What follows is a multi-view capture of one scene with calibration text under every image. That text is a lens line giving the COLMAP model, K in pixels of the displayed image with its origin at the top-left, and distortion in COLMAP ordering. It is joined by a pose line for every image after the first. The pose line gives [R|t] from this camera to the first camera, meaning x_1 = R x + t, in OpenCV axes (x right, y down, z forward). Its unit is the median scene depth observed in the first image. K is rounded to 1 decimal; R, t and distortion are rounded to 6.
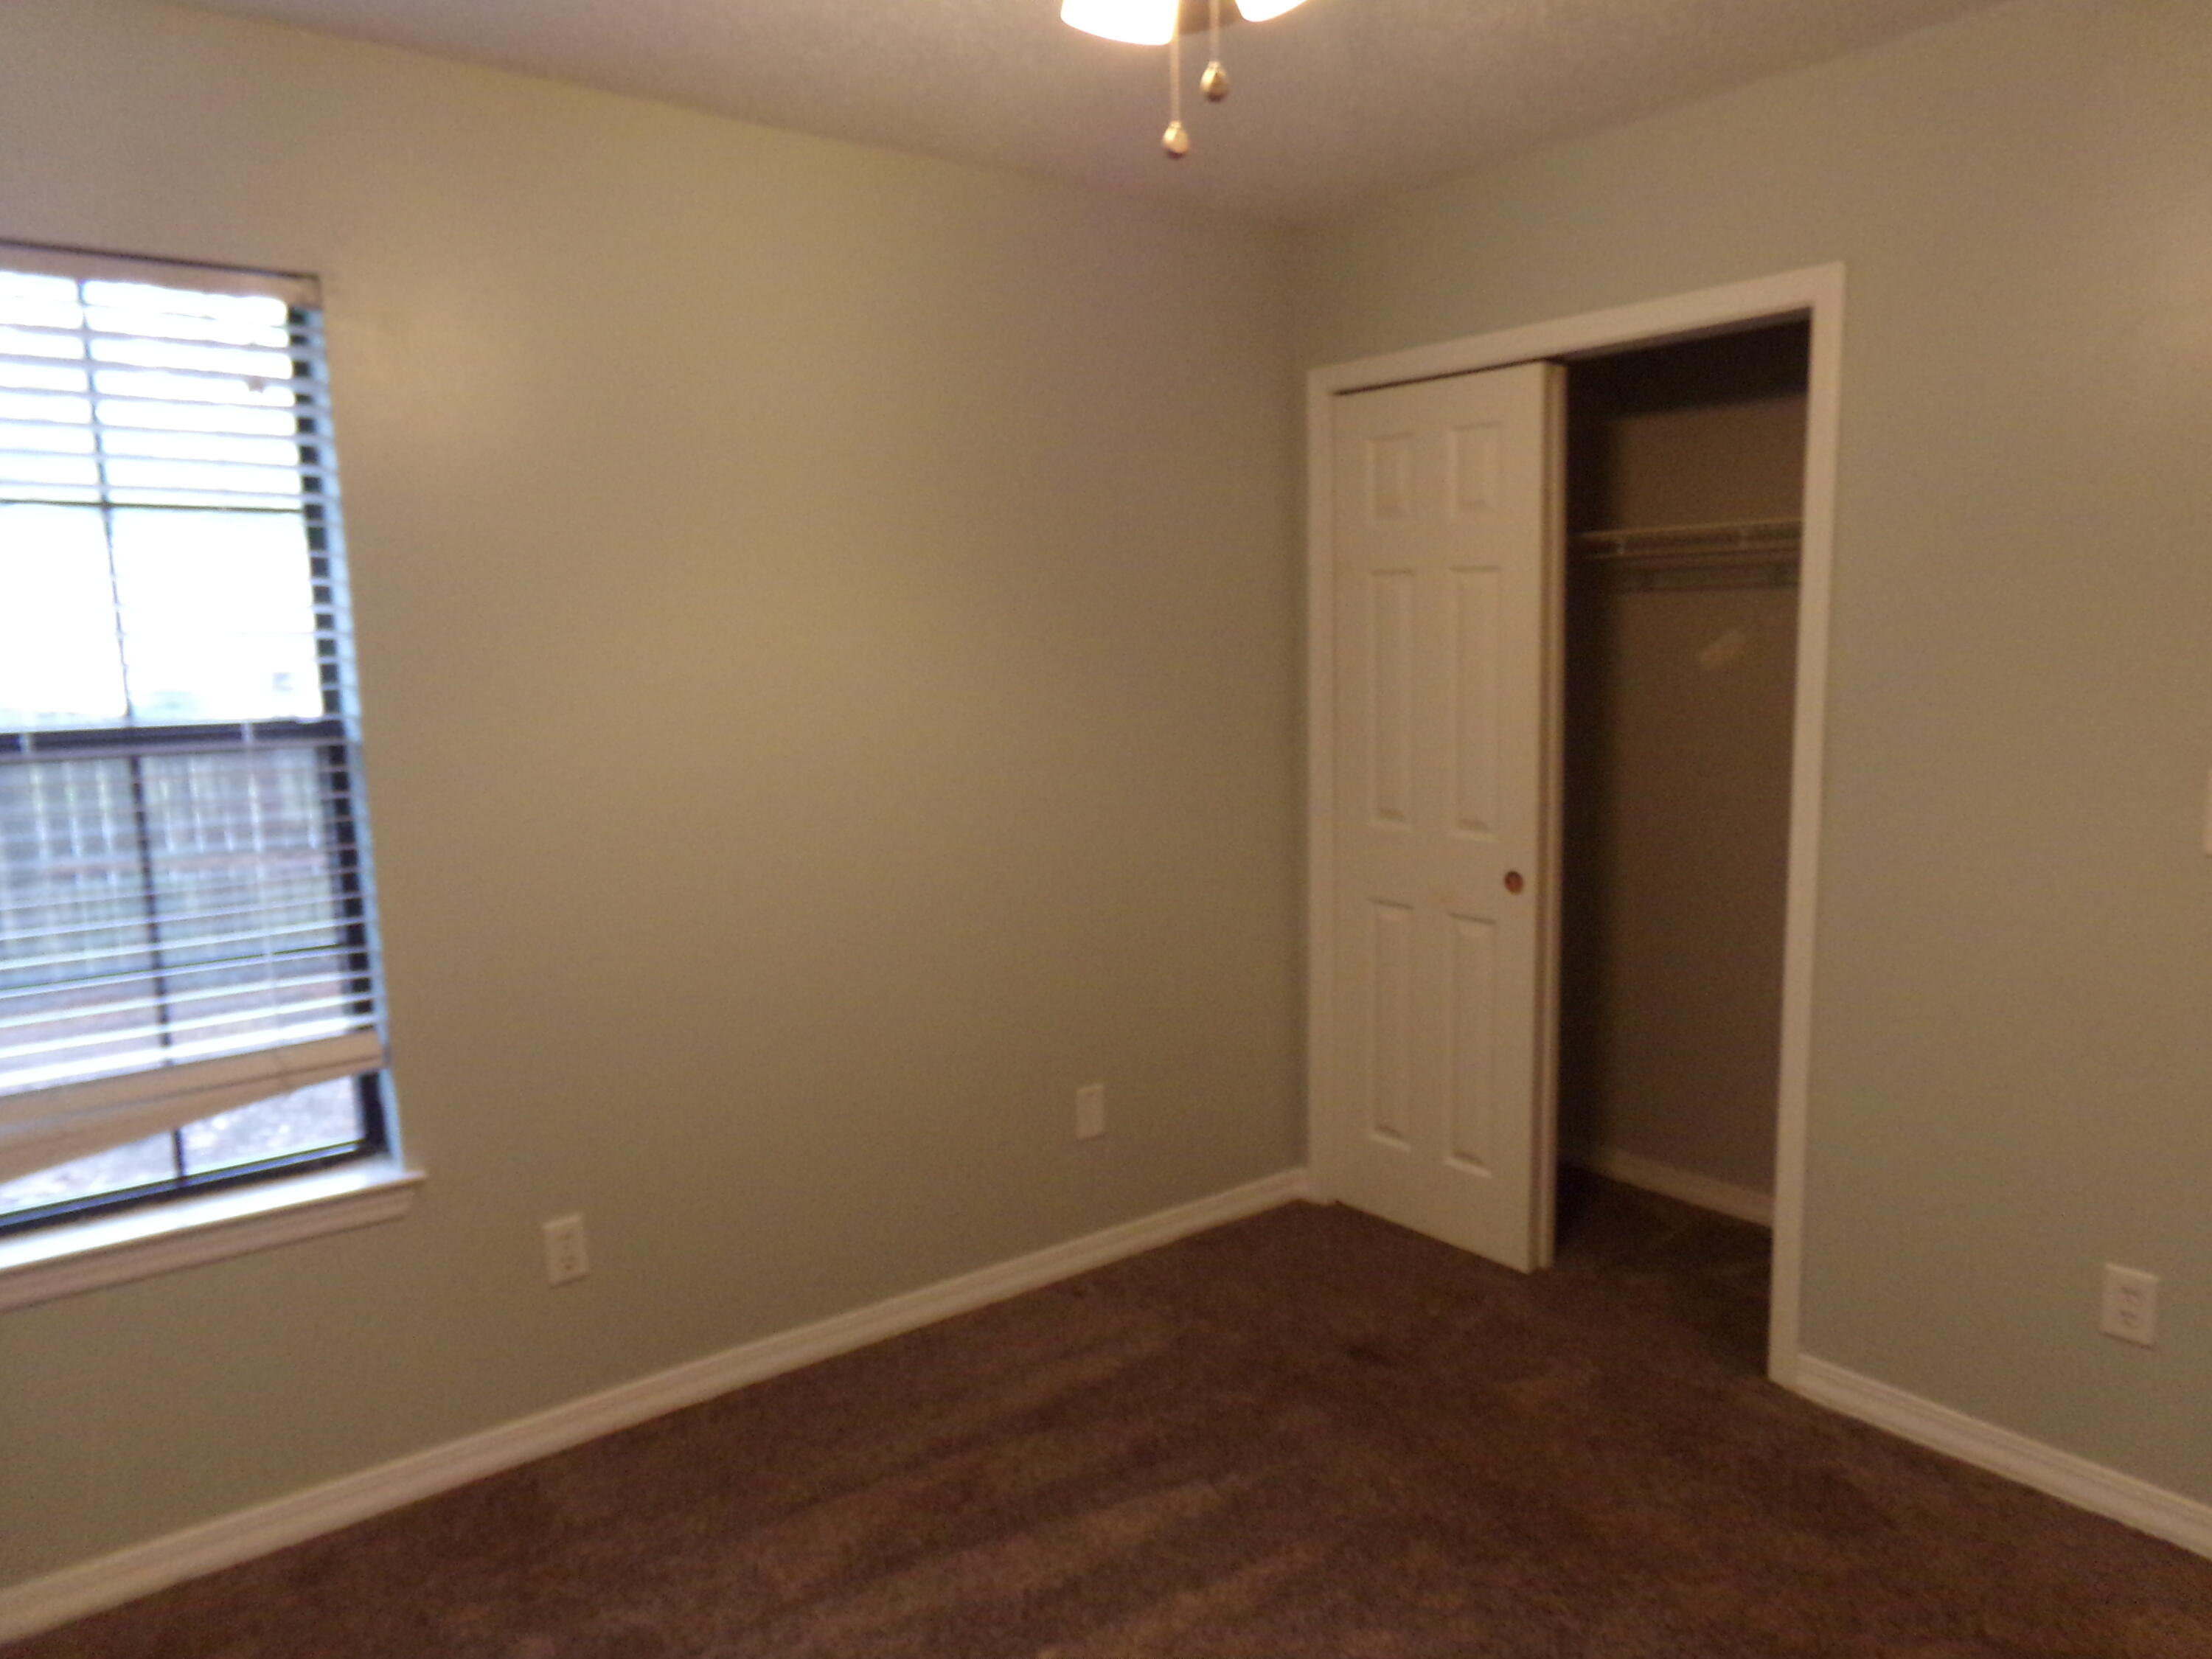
lens RADIAL K [[1494.2, 0, 1107.9], [0, 1494.2, 830.0], [0, 0, 1]] dist [0.006229, 0.001631]
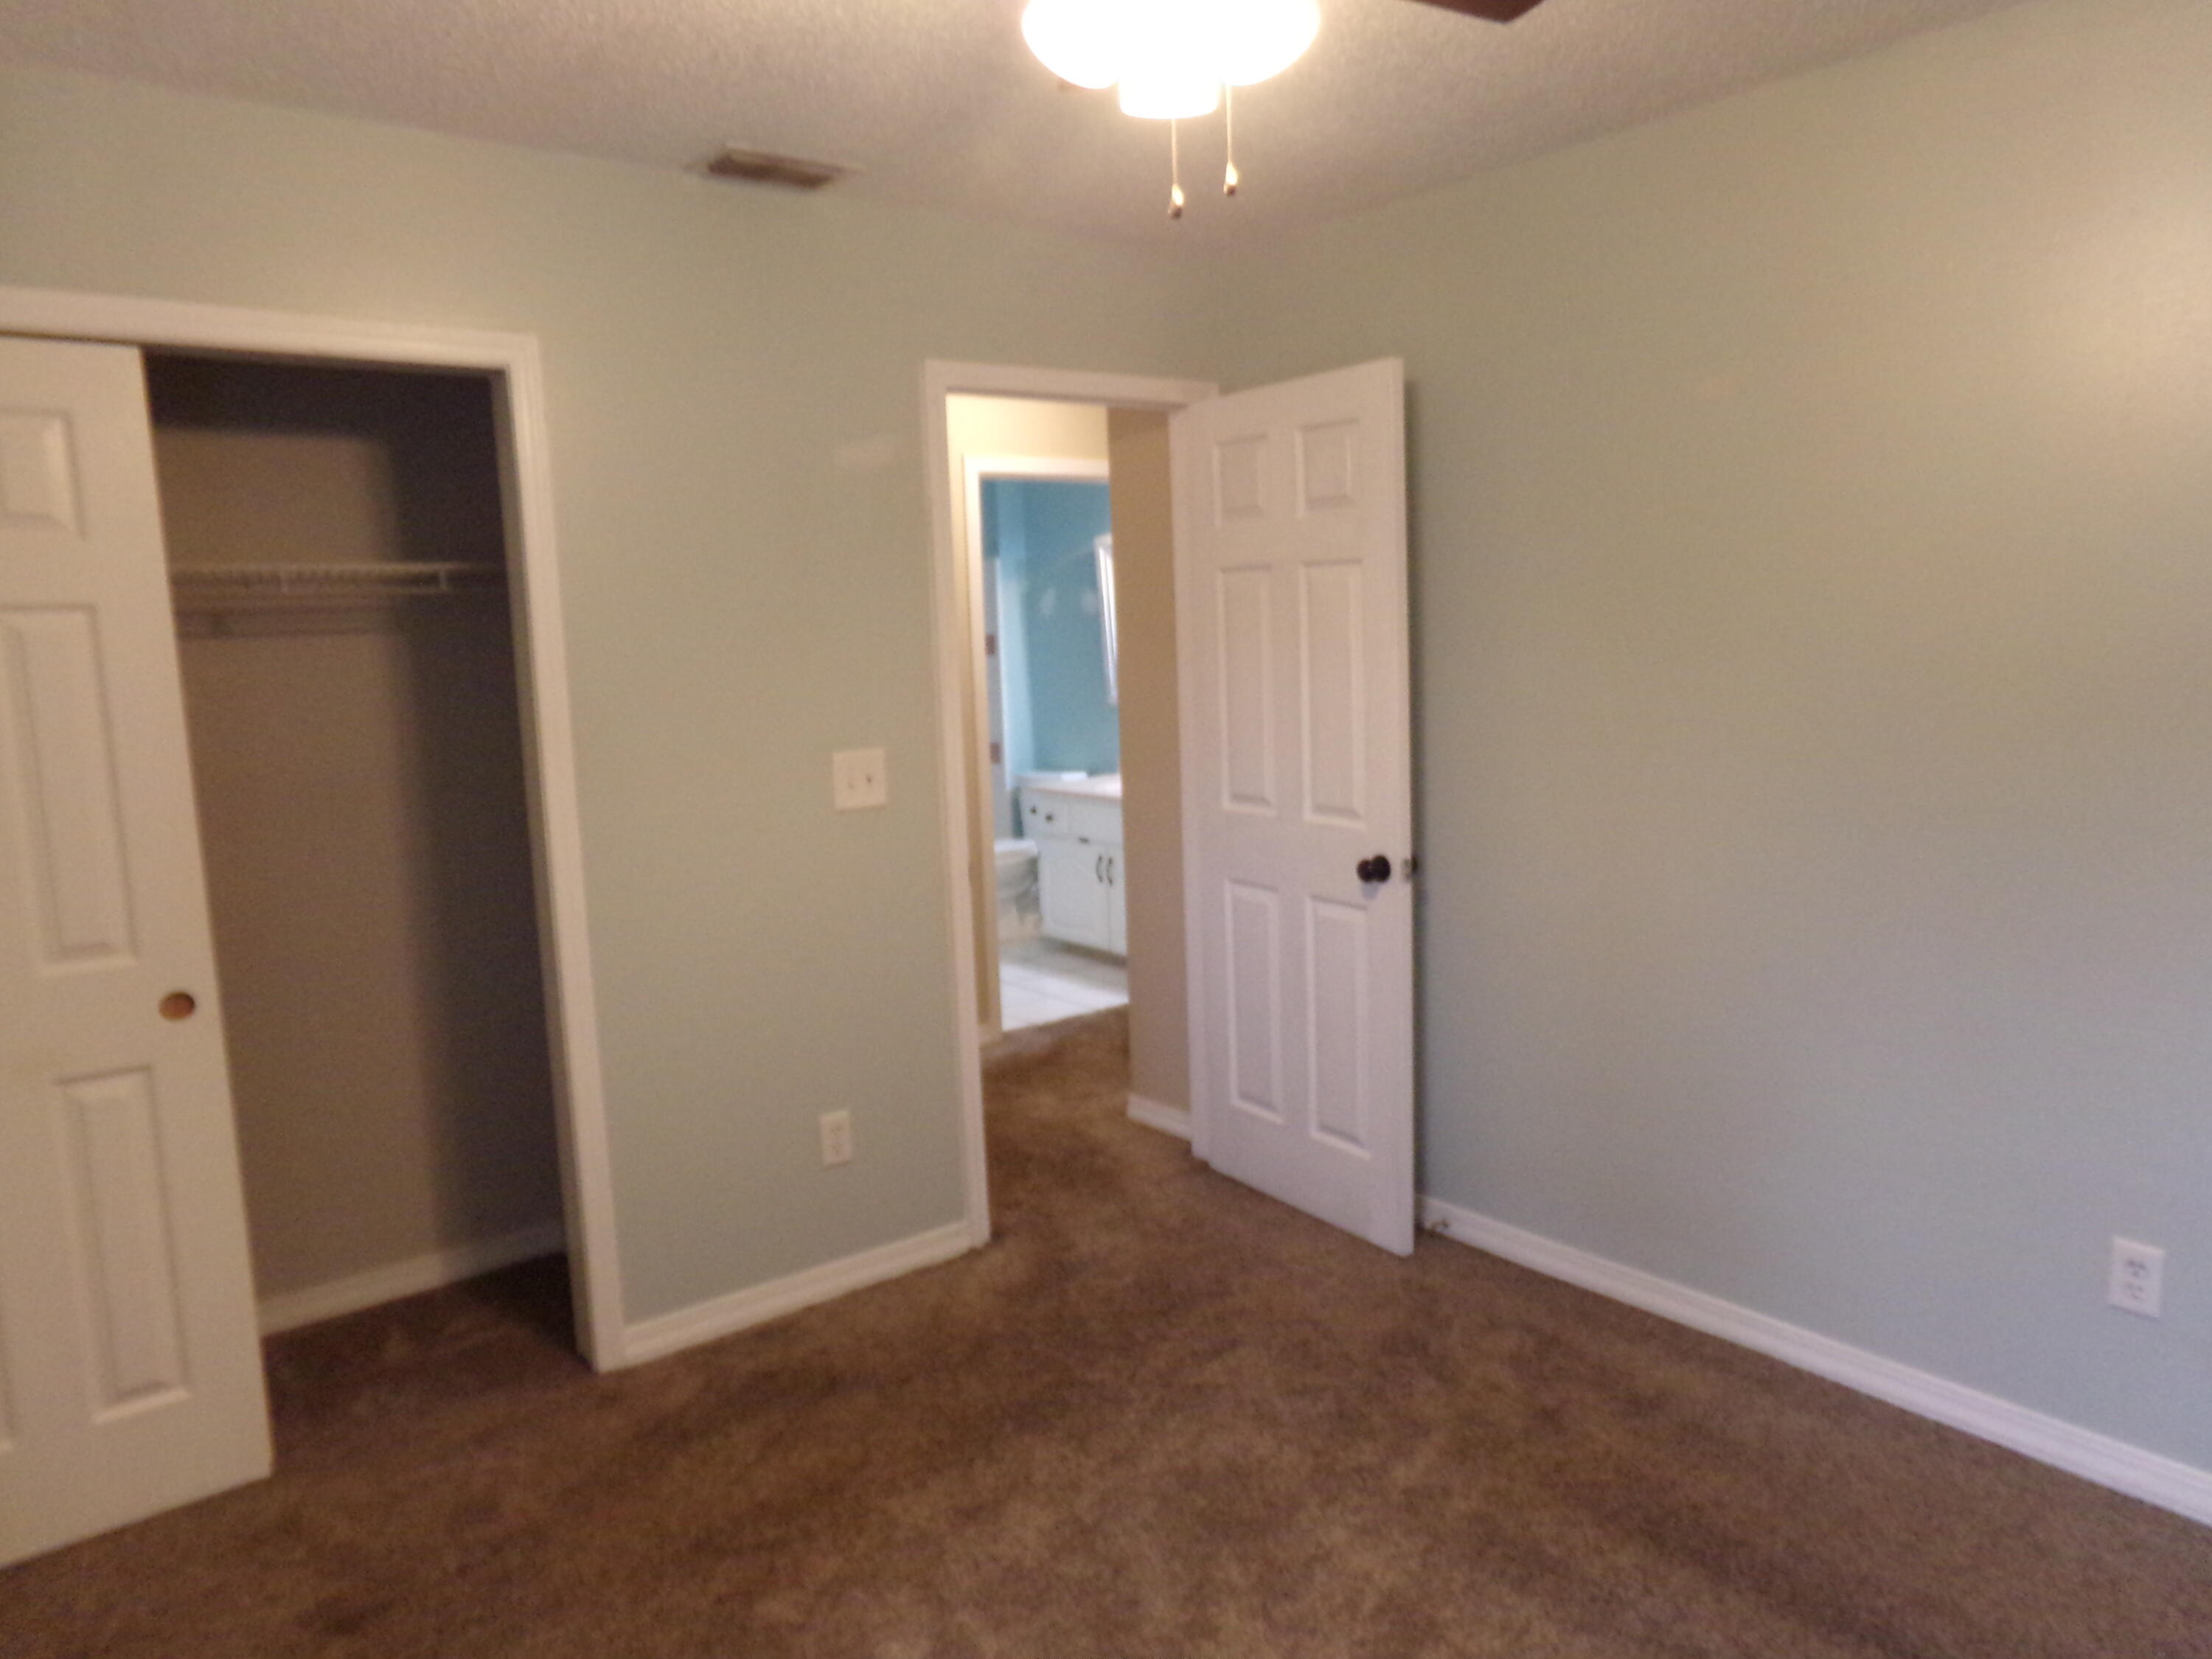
lens RADIAL K [[1494.2, 0, 1107.9], [0, 1494.2, 830.7], [0, 0, 1]] dist [0.006229, 0.001631]
pose [[0.004786, -0.116537, 0.993175, -0.527964], [0.172906, 0.978323, 0.113962, -0.063903], [-0.984927, 0.171180, 0.024832, 0.516718]]
